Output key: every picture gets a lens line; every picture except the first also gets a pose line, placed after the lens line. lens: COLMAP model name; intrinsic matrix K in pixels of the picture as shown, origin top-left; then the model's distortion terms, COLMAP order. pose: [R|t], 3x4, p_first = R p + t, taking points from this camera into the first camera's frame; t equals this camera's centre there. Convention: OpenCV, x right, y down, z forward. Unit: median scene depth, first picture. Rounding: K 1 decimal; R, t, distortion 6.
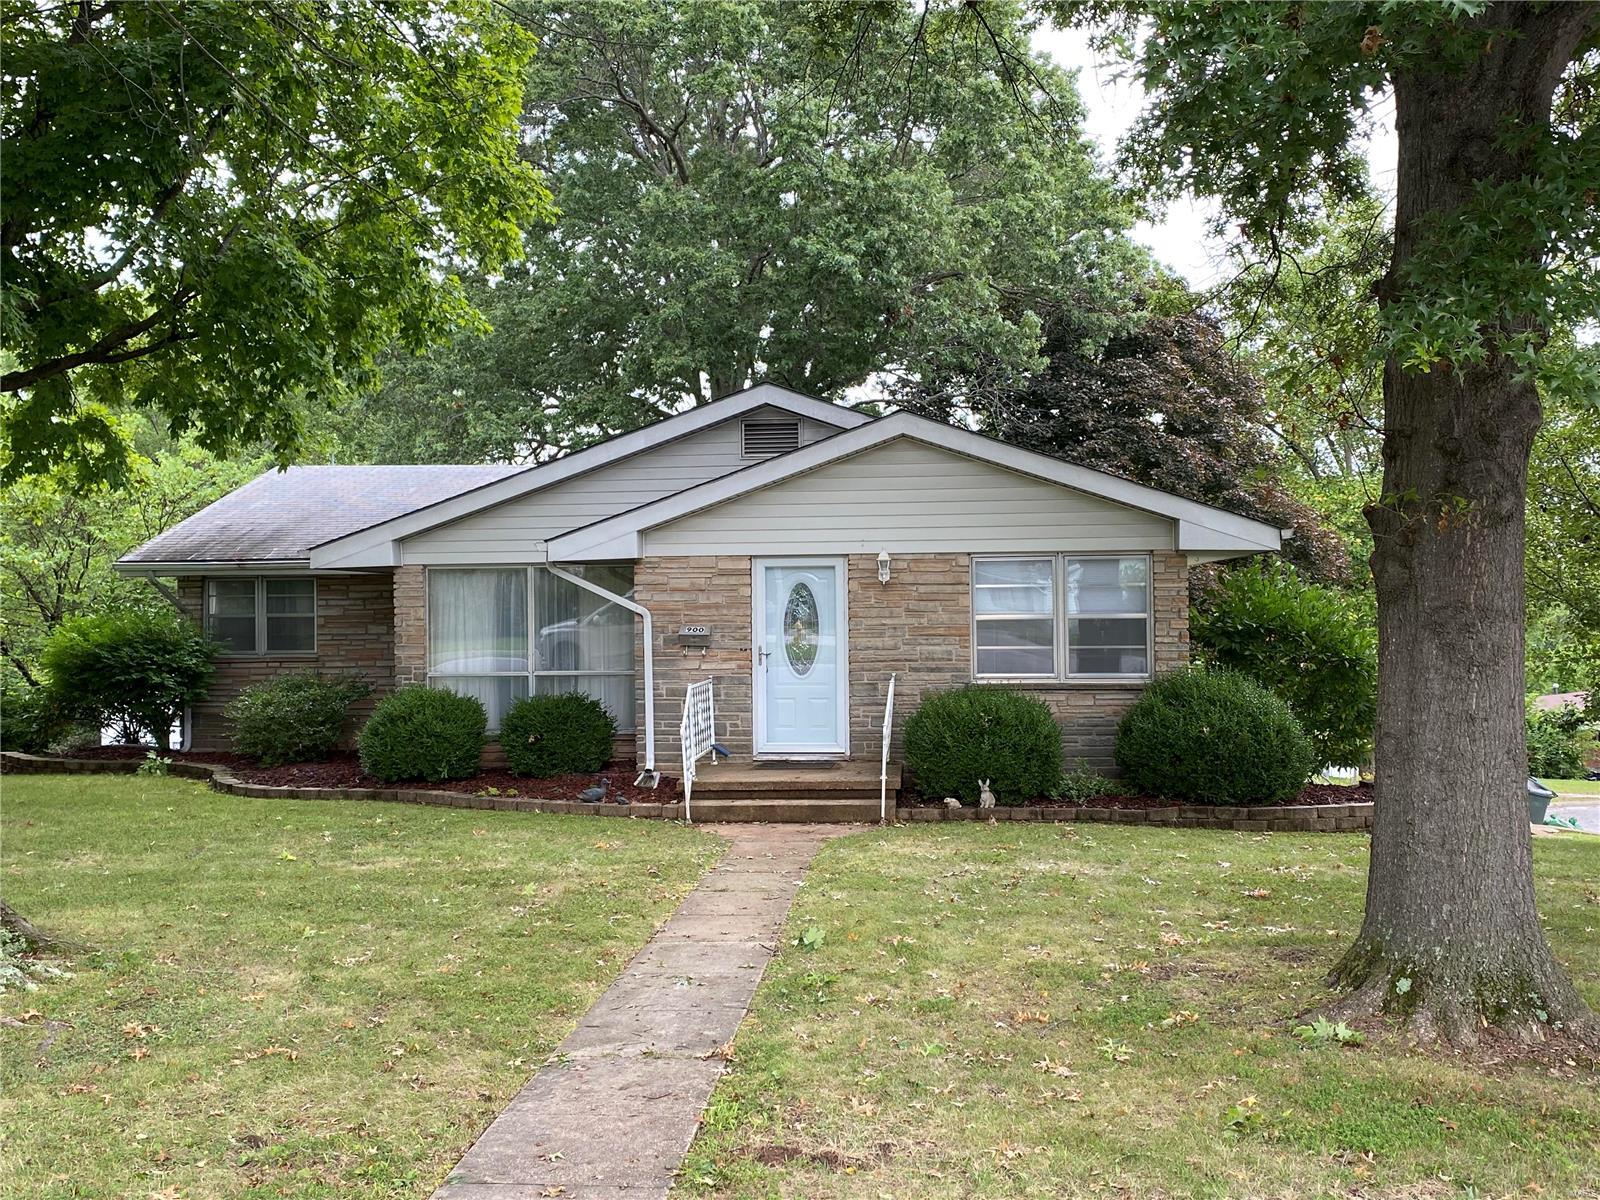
lens RADIAL K [[1568.4, 0, 800.0], [0, 1568.4, 600.0], [0, 0, 1]] dist [0.495129, -0.230227]
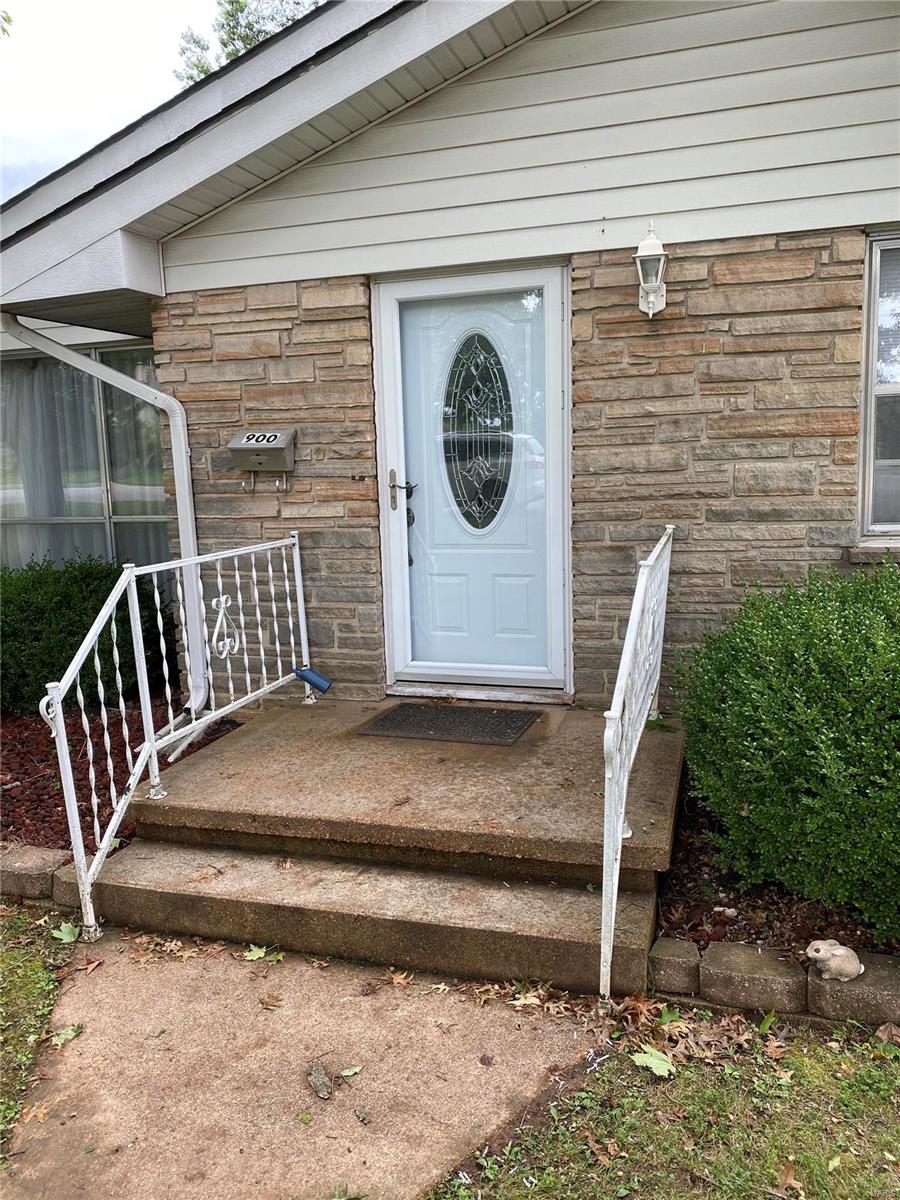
lens RADIAL K [[937.8, 0, 447.0], [0, 937.8, 596.7], [0, 0, 1]] dist [0.008017, 0.001134]
pose [[0.978860, 0.011225, -0.204224, 0.051169], [0.019582, 0.988763, 0.148203, 0.025467], [0.203593, -0.149069, 0.967641, 0.715185]]
